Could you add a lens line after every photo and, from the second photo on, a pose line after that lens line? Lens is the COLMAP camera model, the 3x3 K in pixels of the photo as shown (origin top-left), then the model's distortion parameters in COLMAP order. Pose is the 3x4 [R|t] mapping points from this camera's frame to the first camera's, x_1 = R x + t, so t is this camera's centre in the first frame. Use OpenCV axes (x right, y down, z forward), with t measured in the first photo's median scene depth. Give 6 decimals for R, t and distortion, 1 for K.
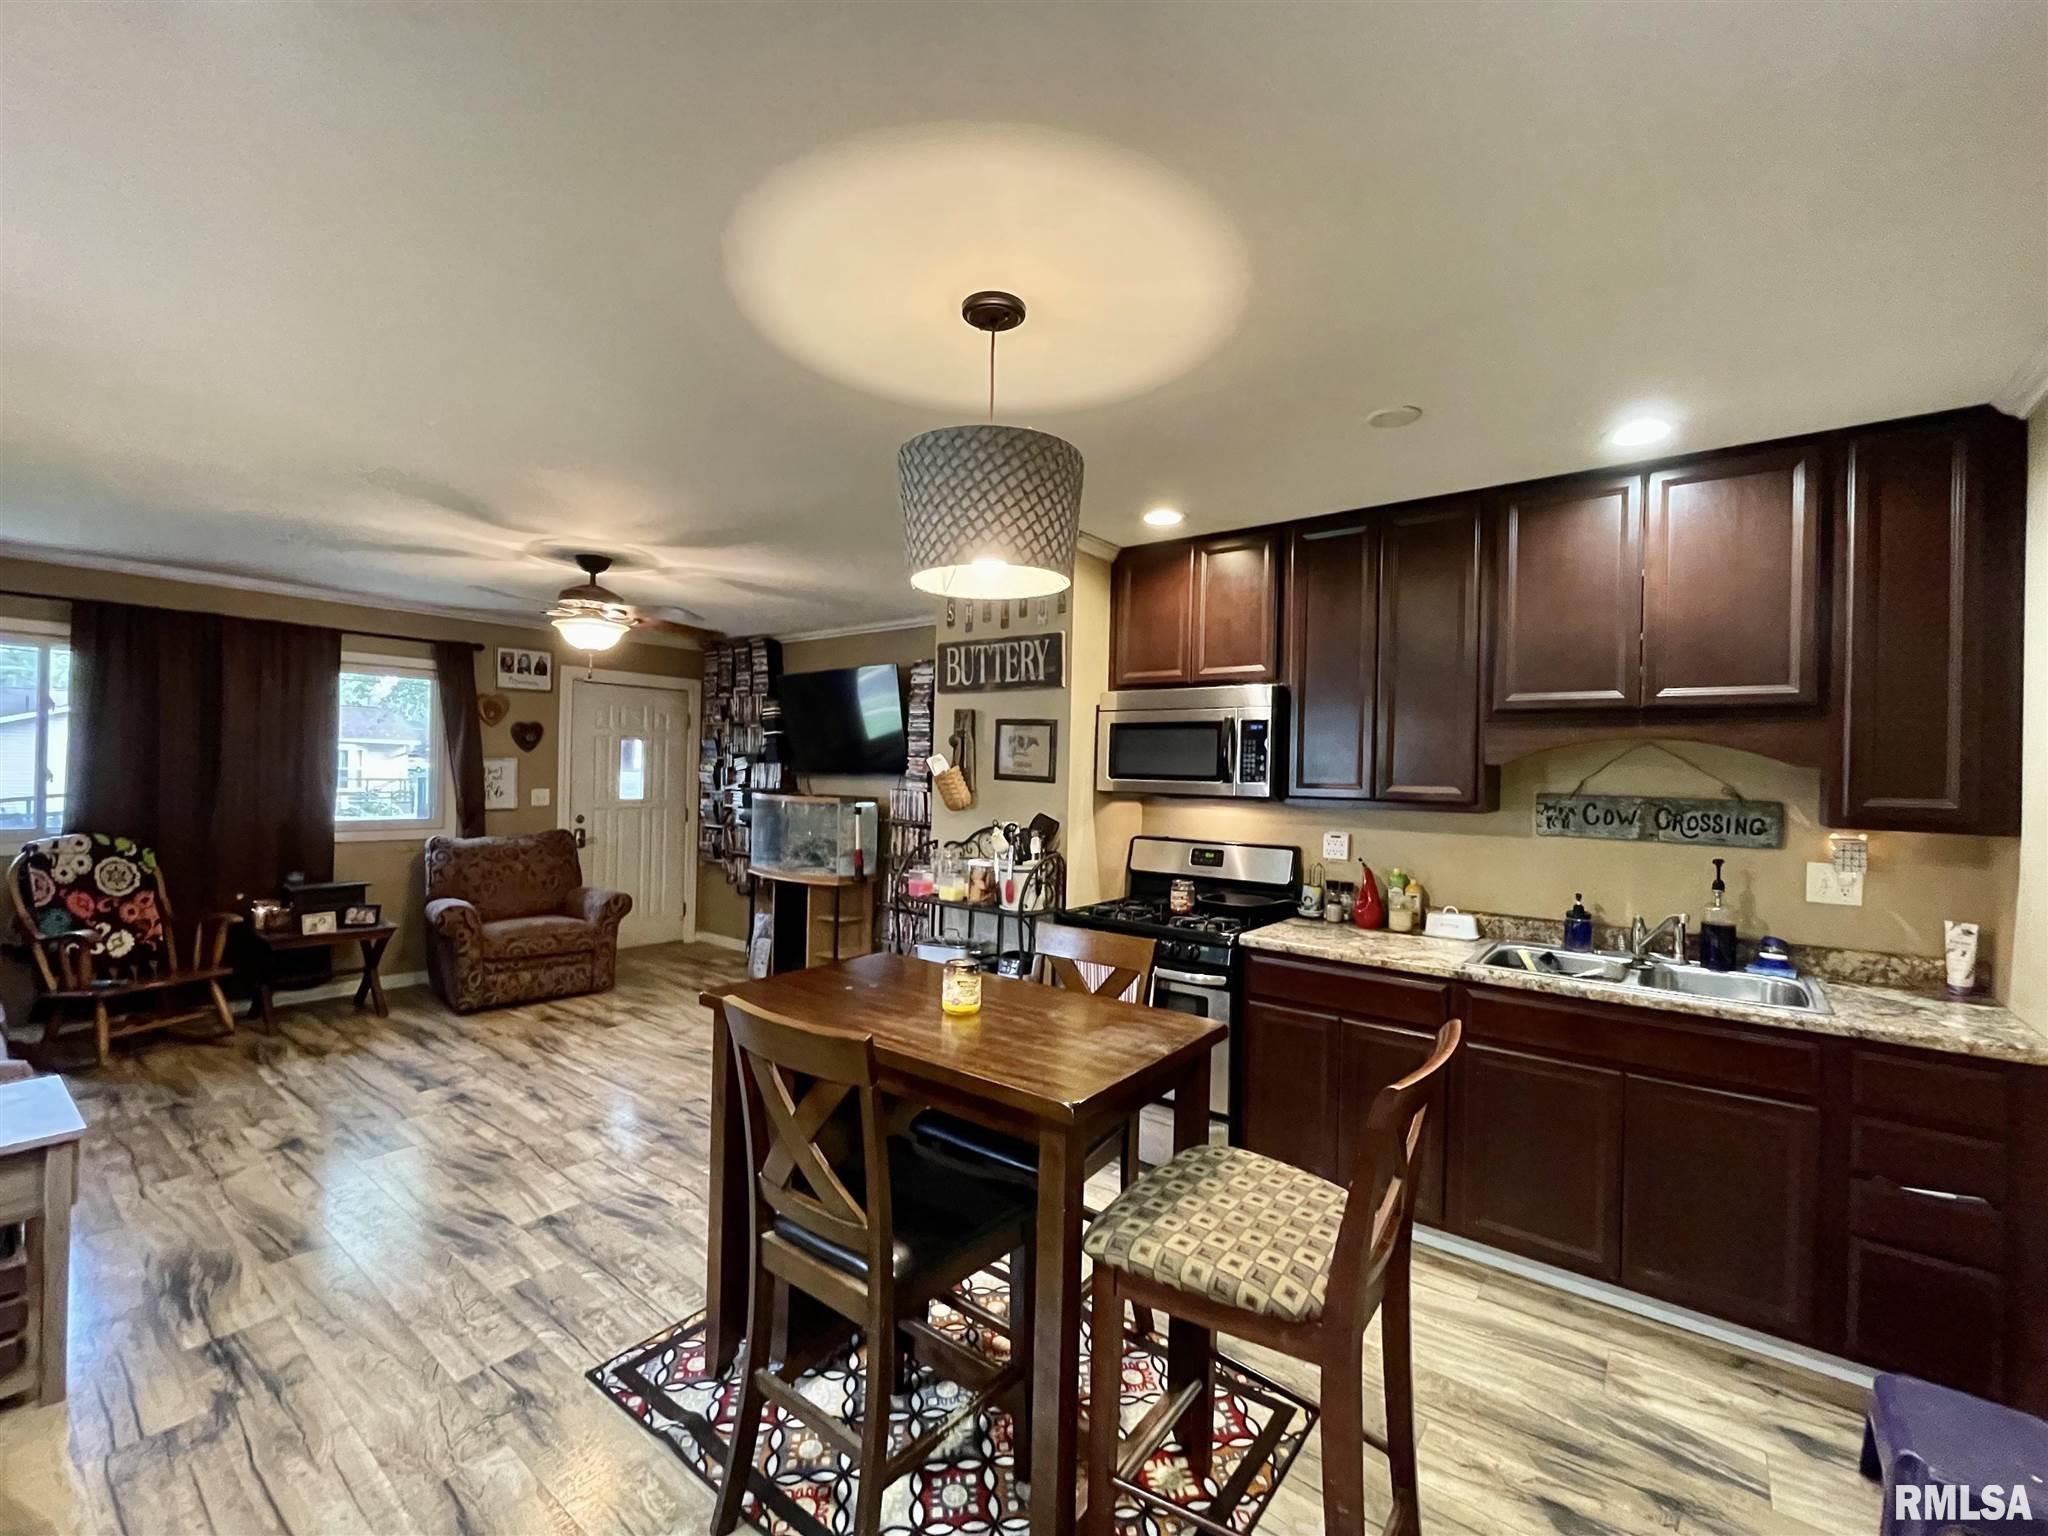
lens RADIAL K [[866.0, 0, 1026.7], [0, 866.0, 769.0], [0, 0, 1]] dist [-0.002191, -0.000615]
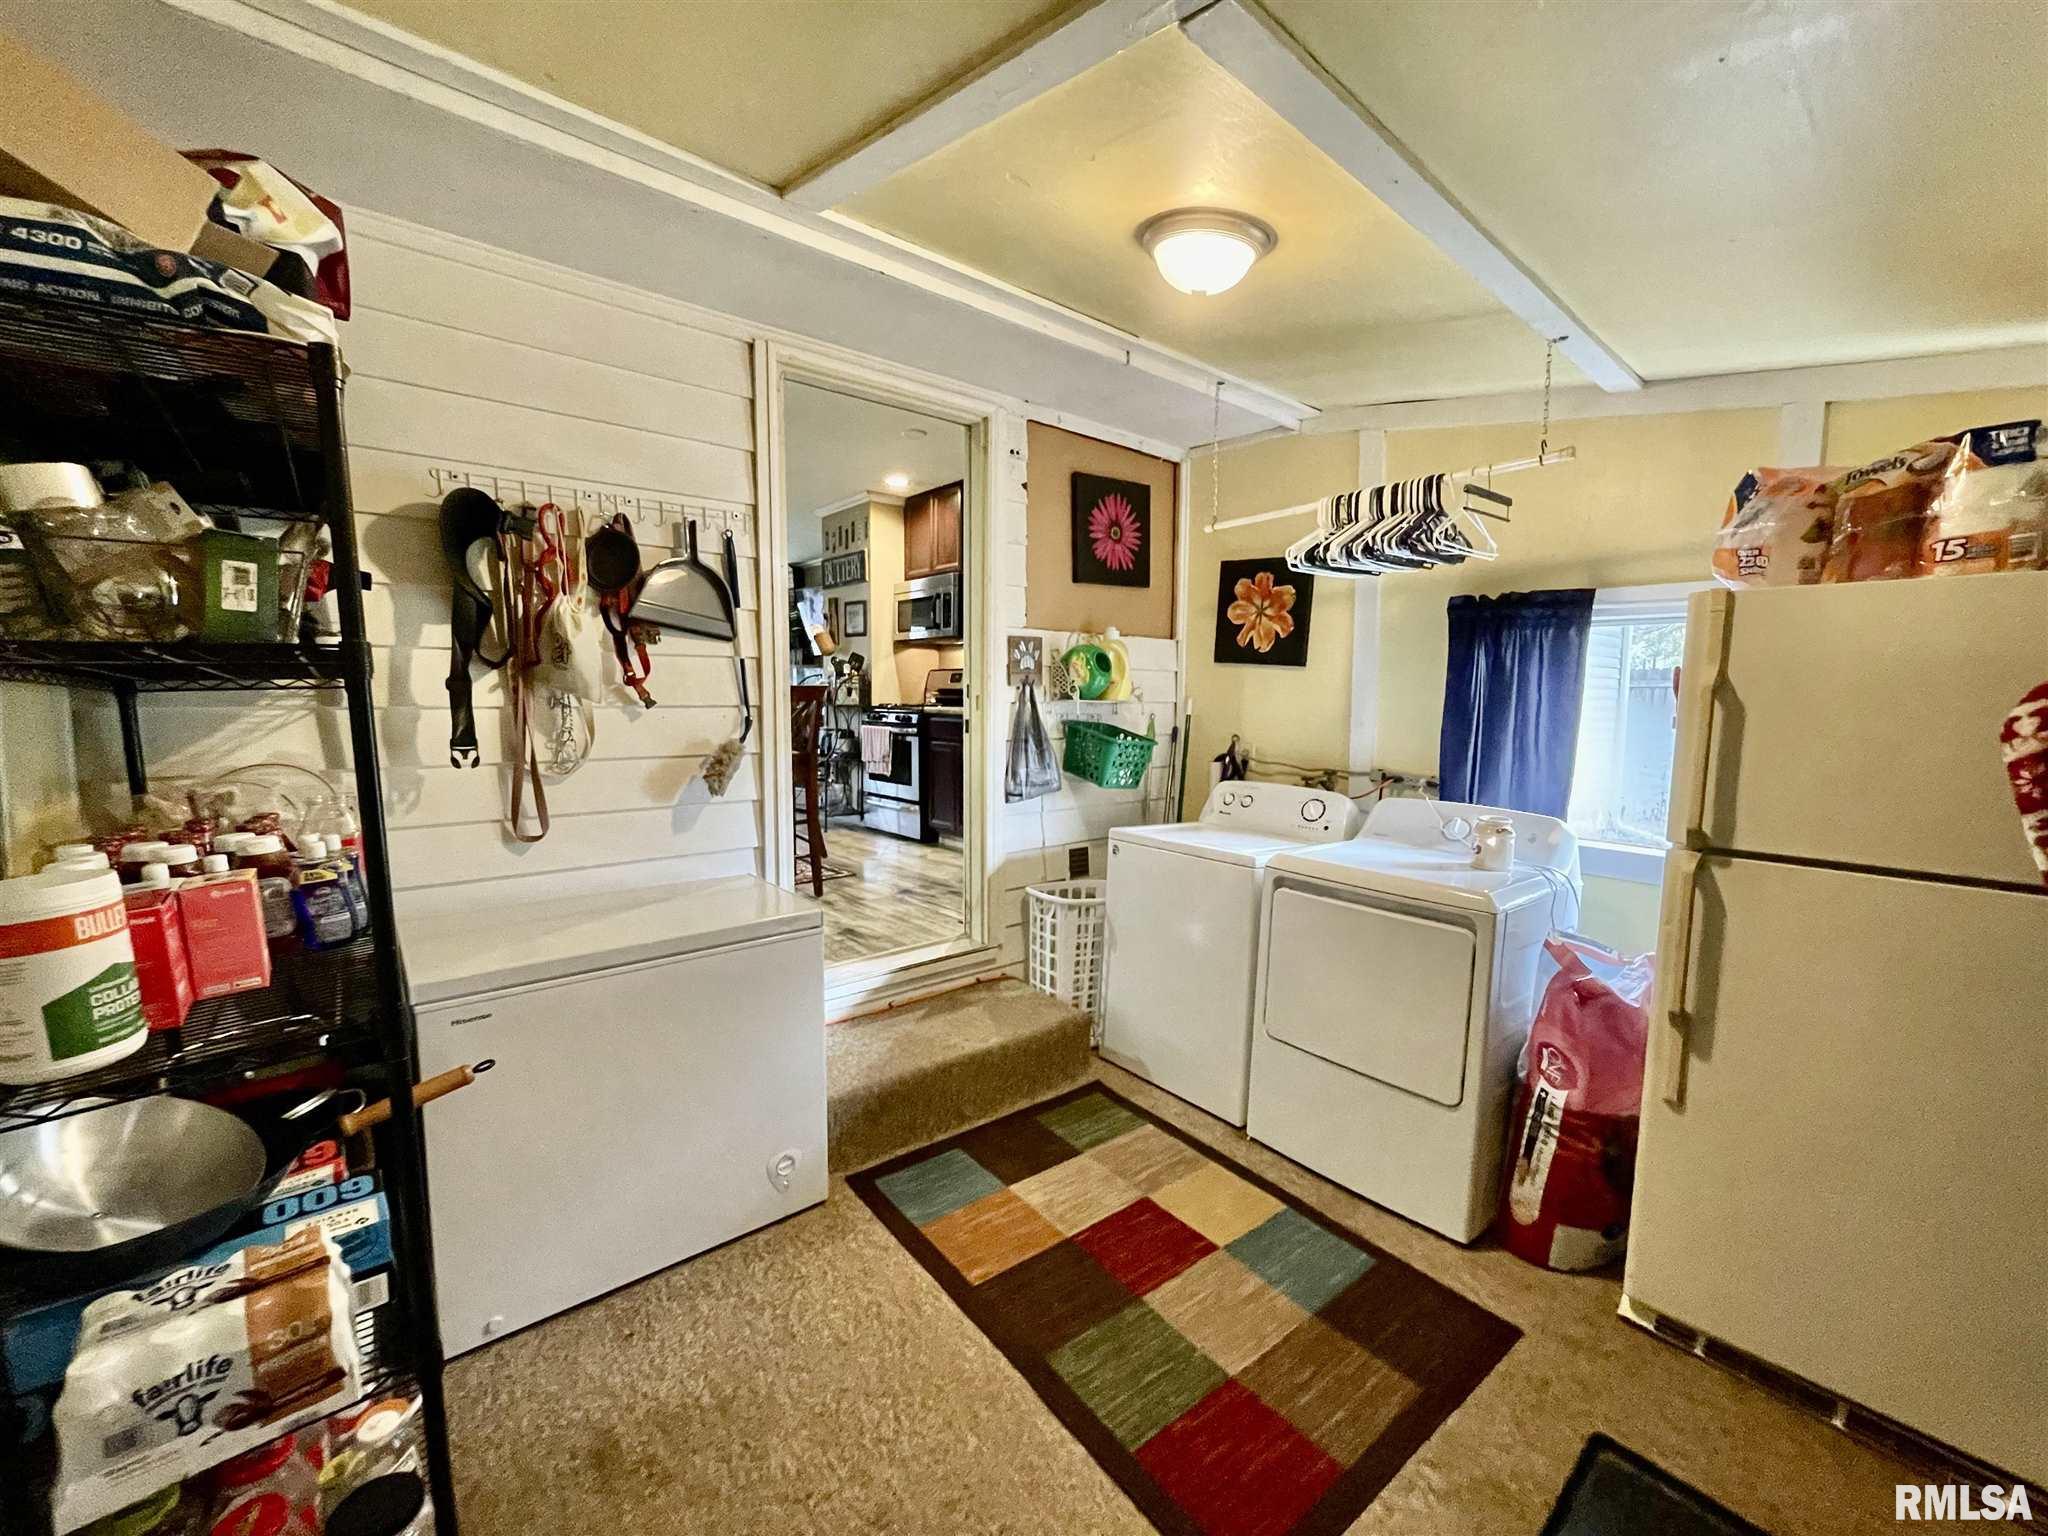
lens RADIAL K [[812.9, 0, 1021.9], [0, 812.9, 778.1], [0, 0, 1]] dist [-0.001248, -0.000597]
pose [[0.976362, 0.004687, -0.216090, 0.715358], [0.018375, 0.994345, 0.104593, 0.139491], [0.215358, -0.106091, 0.970755, -0.594333]]
